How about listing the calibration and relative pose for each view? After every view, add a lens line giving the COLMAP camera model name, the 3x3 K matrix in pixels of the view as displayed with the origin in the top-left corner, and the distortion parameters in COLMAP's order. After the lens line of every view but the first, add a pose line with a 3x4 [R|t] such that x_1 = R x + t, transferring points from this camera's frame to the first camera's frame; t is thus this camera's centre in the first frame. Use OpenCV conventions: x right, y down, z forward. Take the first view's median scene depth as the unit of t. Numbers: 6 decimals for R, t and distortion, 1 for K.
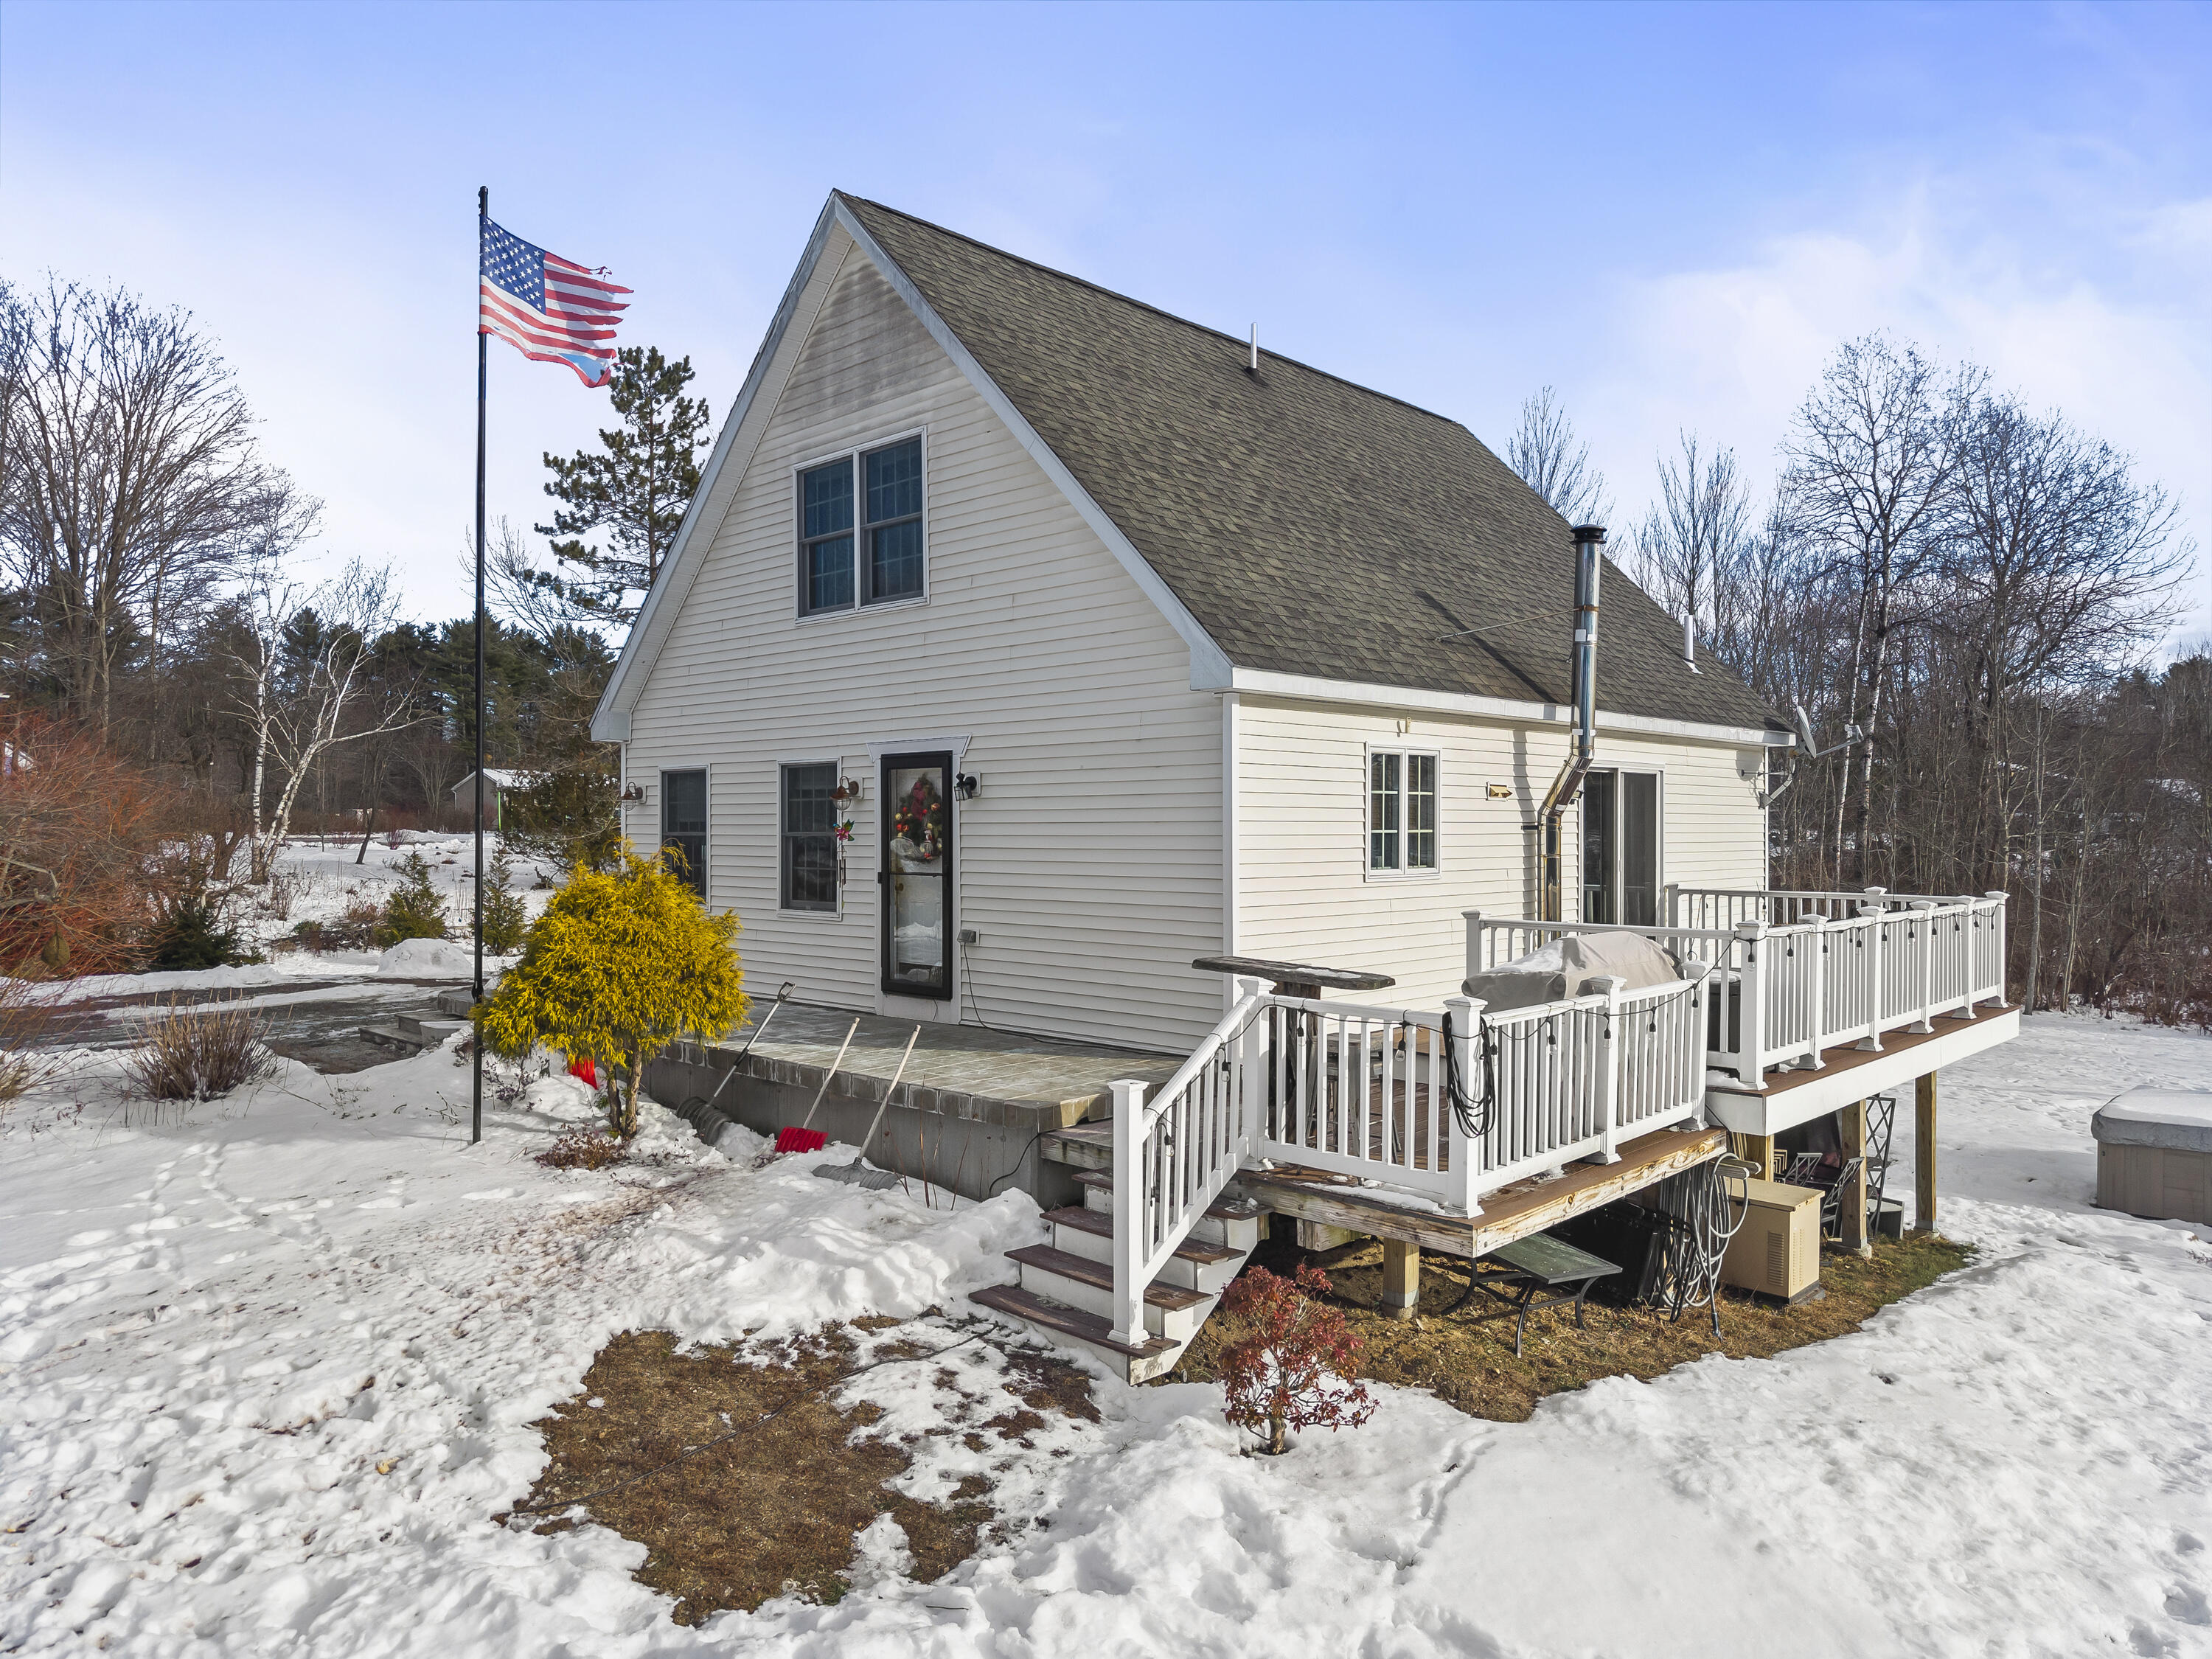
lens RADIAL K [[1505.6, 0, 1106.0], [0, 1505.6, 829.5], [0, 0, 1]] dist [0.034388, 0.001932]
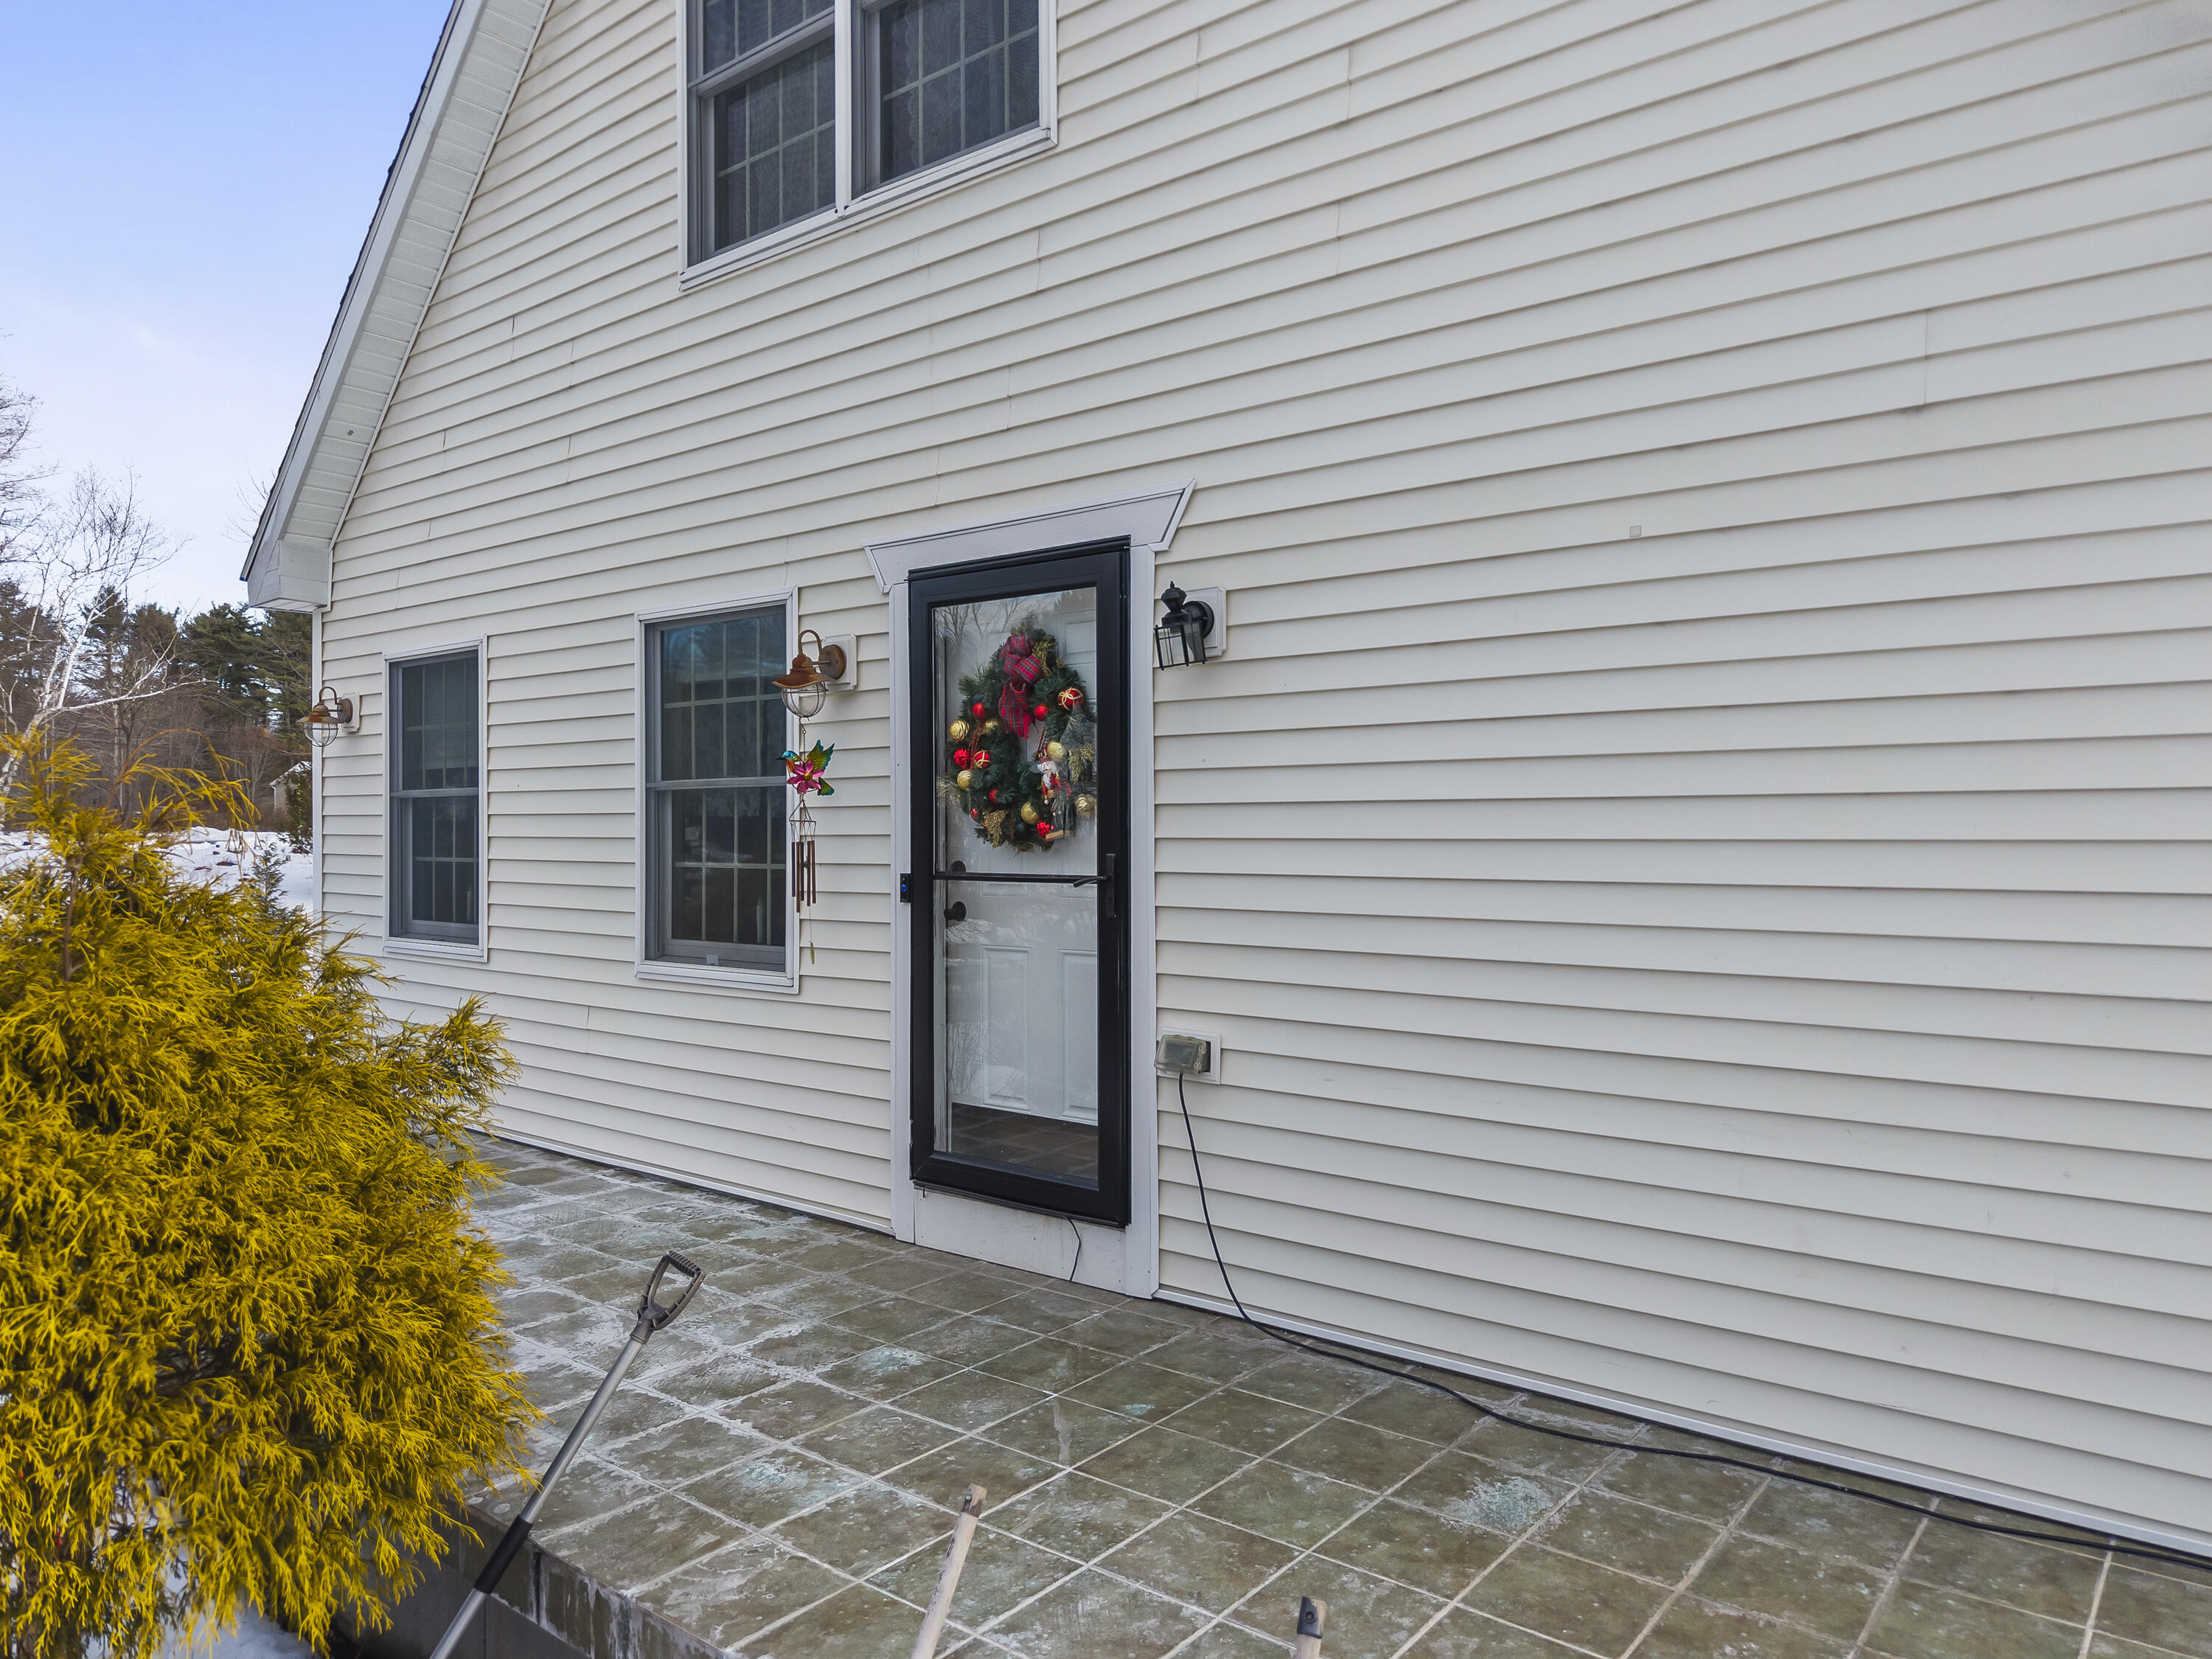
lens RADIAL K [[1502.3, 0, 1076.1], [0, 1502.3, 828.6], [0, 0, 1]] dist [0.002096, 0.046995]
pose [[0.997435, 0.000791, 0.071579, -0.131632], [-0.000630, 0.999997, -0.002275, 0.017379], [-0.071581, 0.002224, 0.997432, 0.600054]]
